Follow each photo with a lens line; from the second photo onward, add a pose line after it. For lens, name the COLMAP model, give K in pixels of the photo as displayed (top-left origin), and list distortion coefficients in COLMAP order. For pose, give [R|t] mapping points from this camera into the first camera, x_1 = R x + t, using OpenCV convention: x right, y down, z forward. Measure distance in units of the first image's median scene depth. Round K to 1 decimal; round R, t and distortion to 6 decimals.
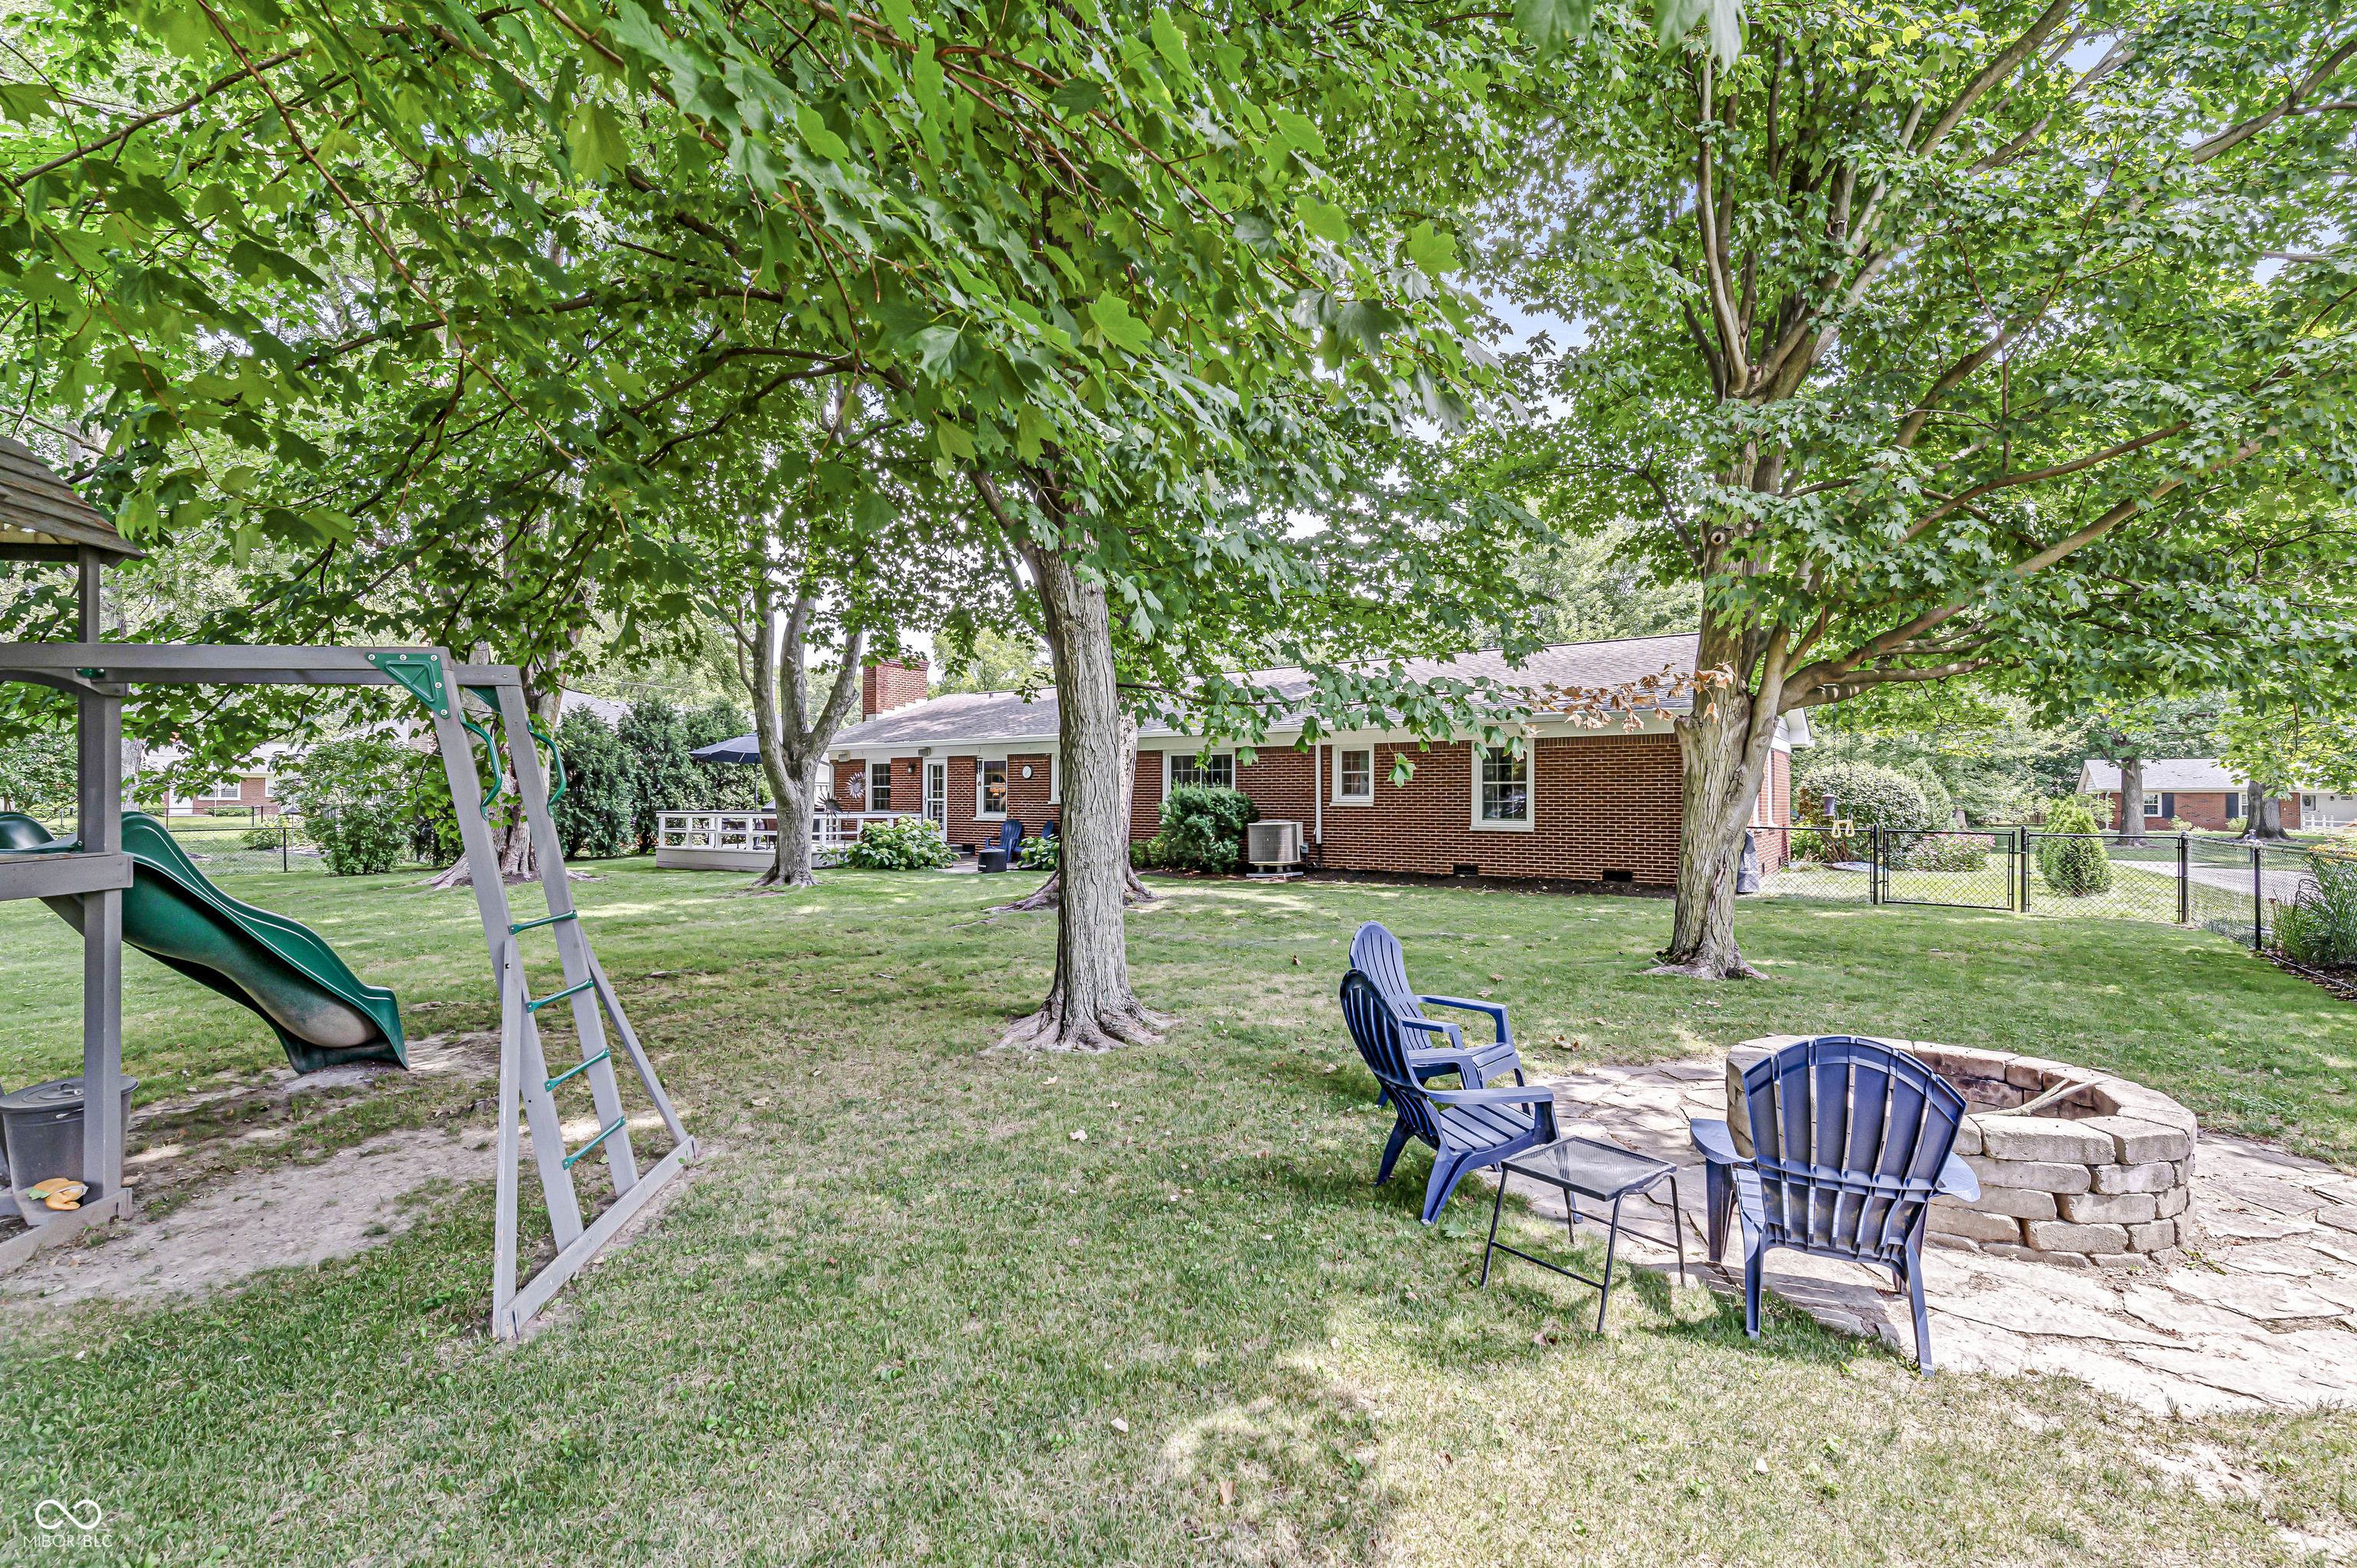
lens RADIAL K [[1034.2, 0, 1178.8], [0, 1034.2, 770.9], [0, 0, 1]] dist [0.000776, 0.000358]
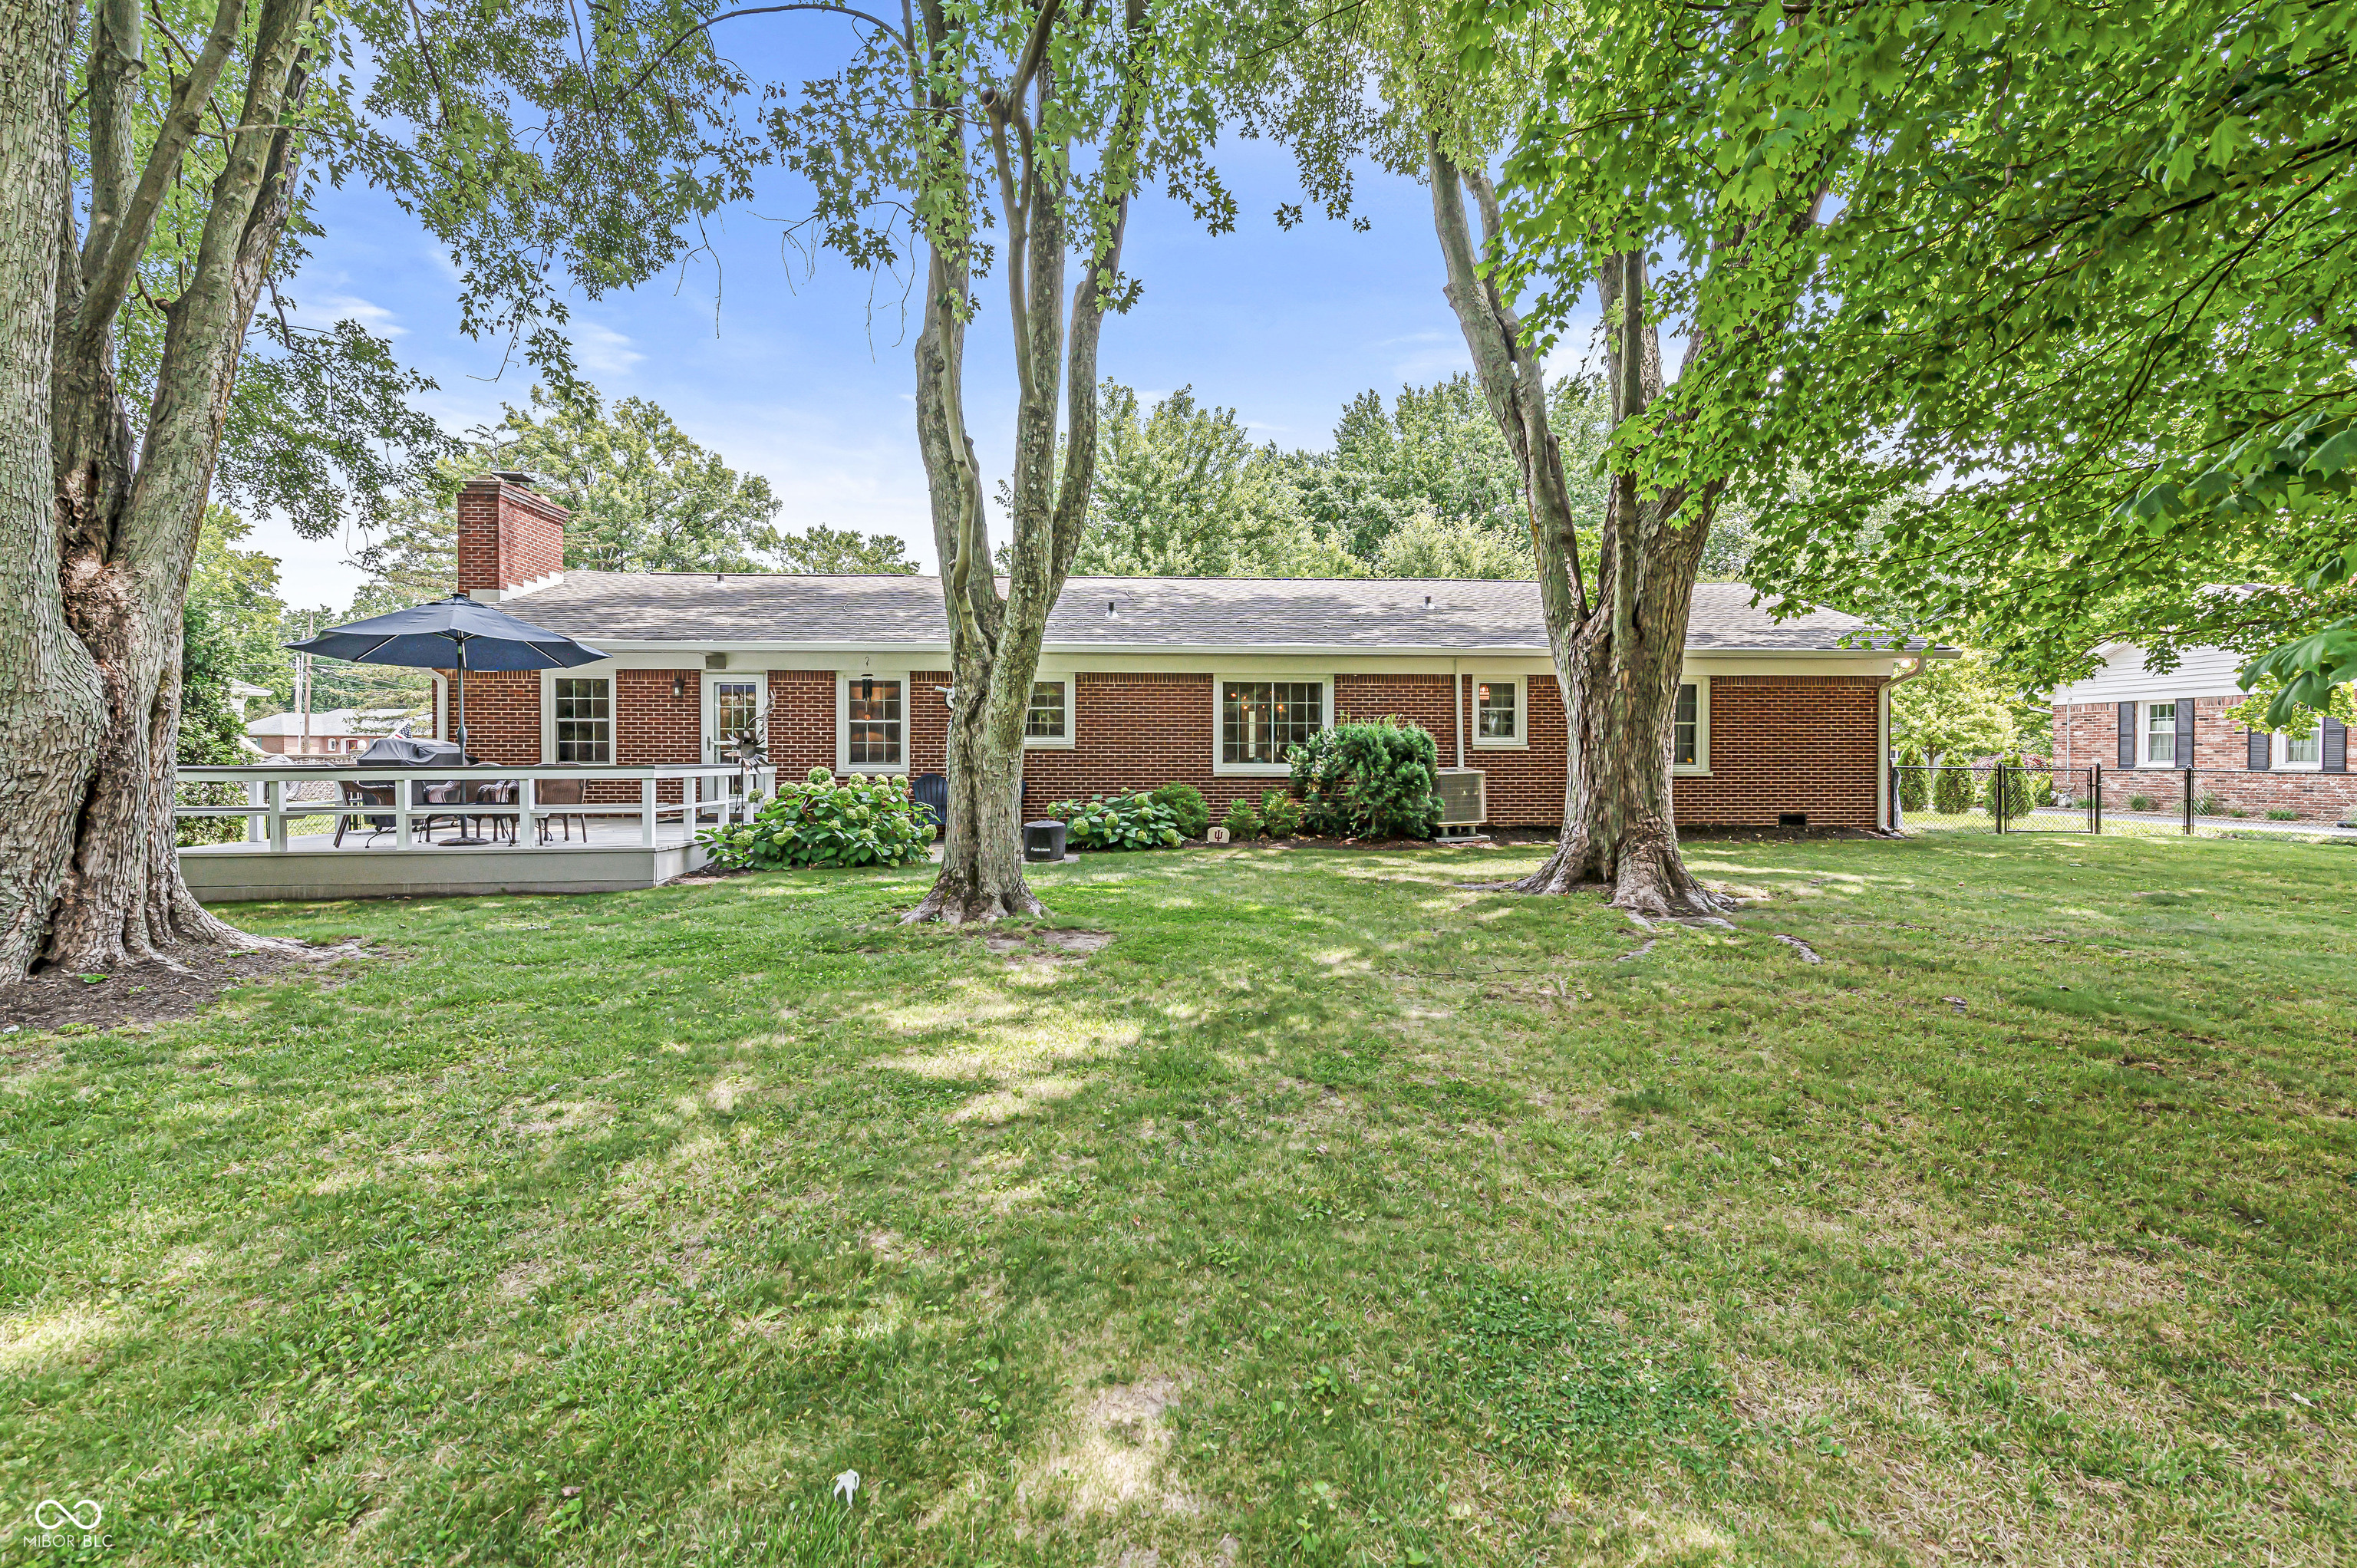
lens RADIAL K [[1034.2, 0, 1178.8], [0, 1034.2, 770.9], [0, 0, 1]] dist [0.000776, 0.000358]
pose [[0.782281, -0.012683, 0.622797, -0.493923], [-0.016126, 0.999045, 0.040601, 0.019254], [-0.622717, -0.041805, 0.781329, 0.464193]]
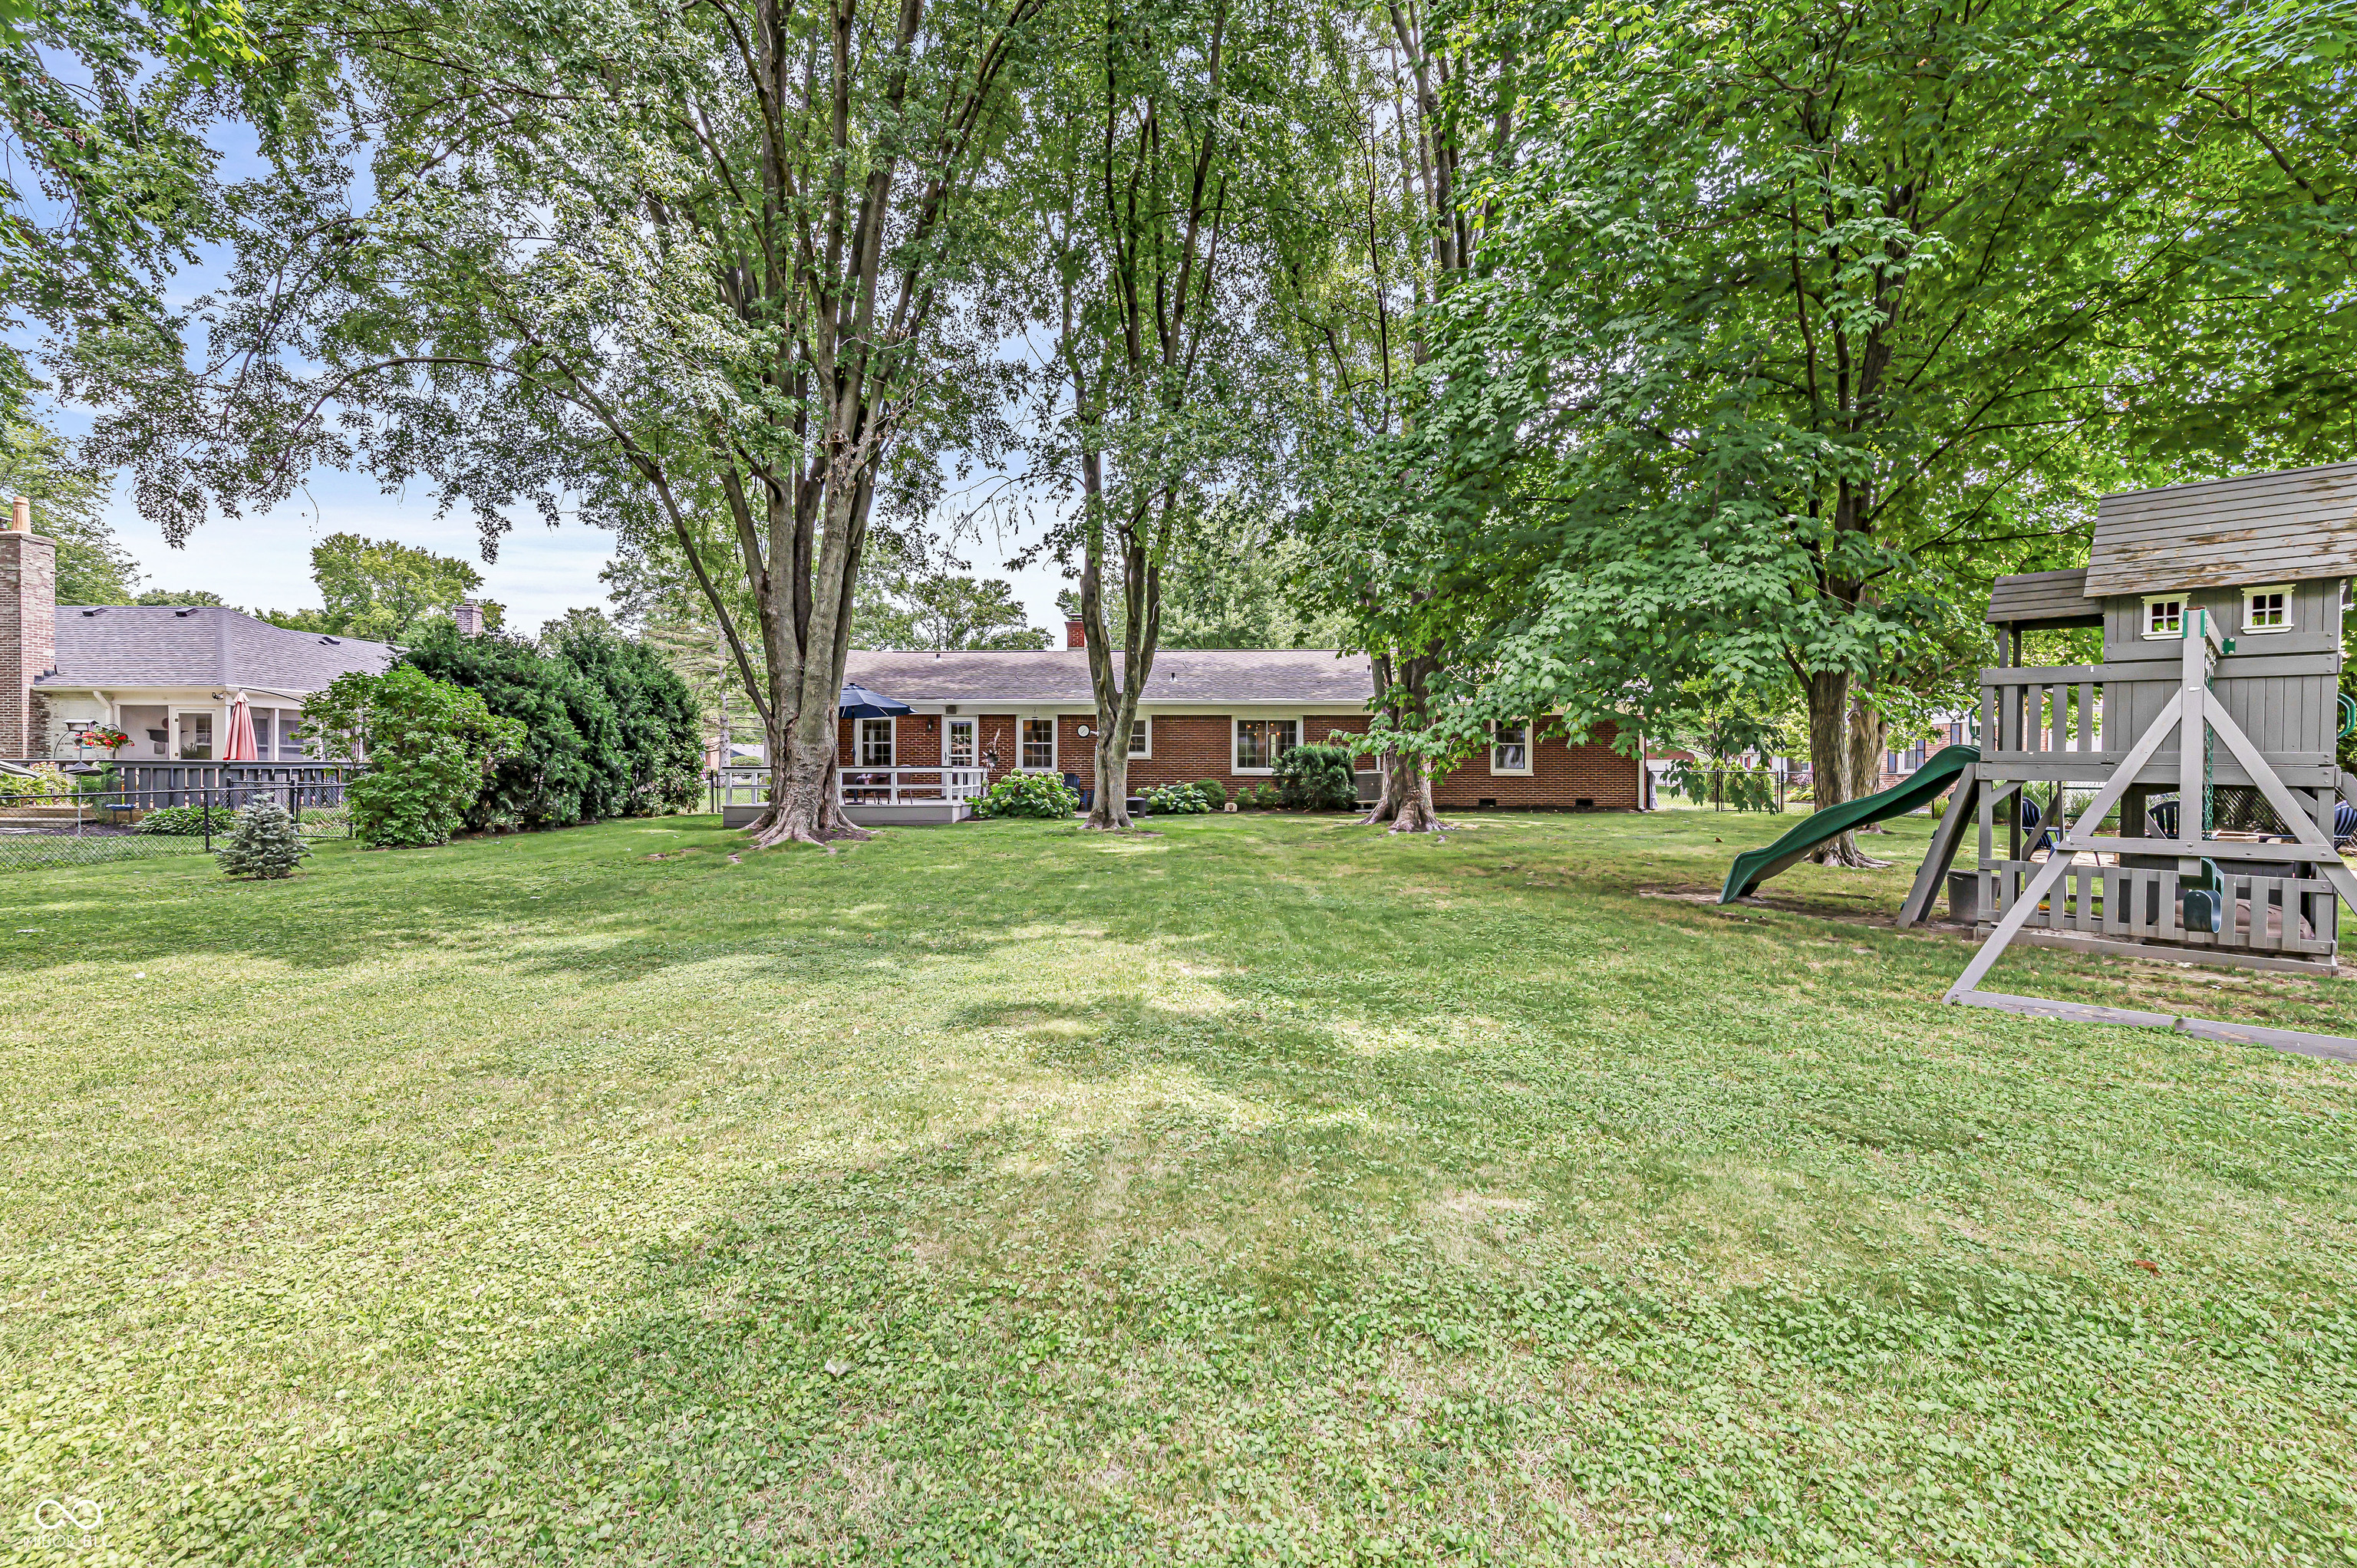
lens RADIAL K [[1020.5, 0, 1179.0], [0, 1020.5, 765.8], [0, 0, 1]] dist [0.001831, 0.000156]
pose [[0.828625, -0.000484, 0.559804, -0.765704], [-0.015138, 0.999615, 0.023272, 0.013161], [-0.559599, -0.027759, 0.828298, 0.030389]]
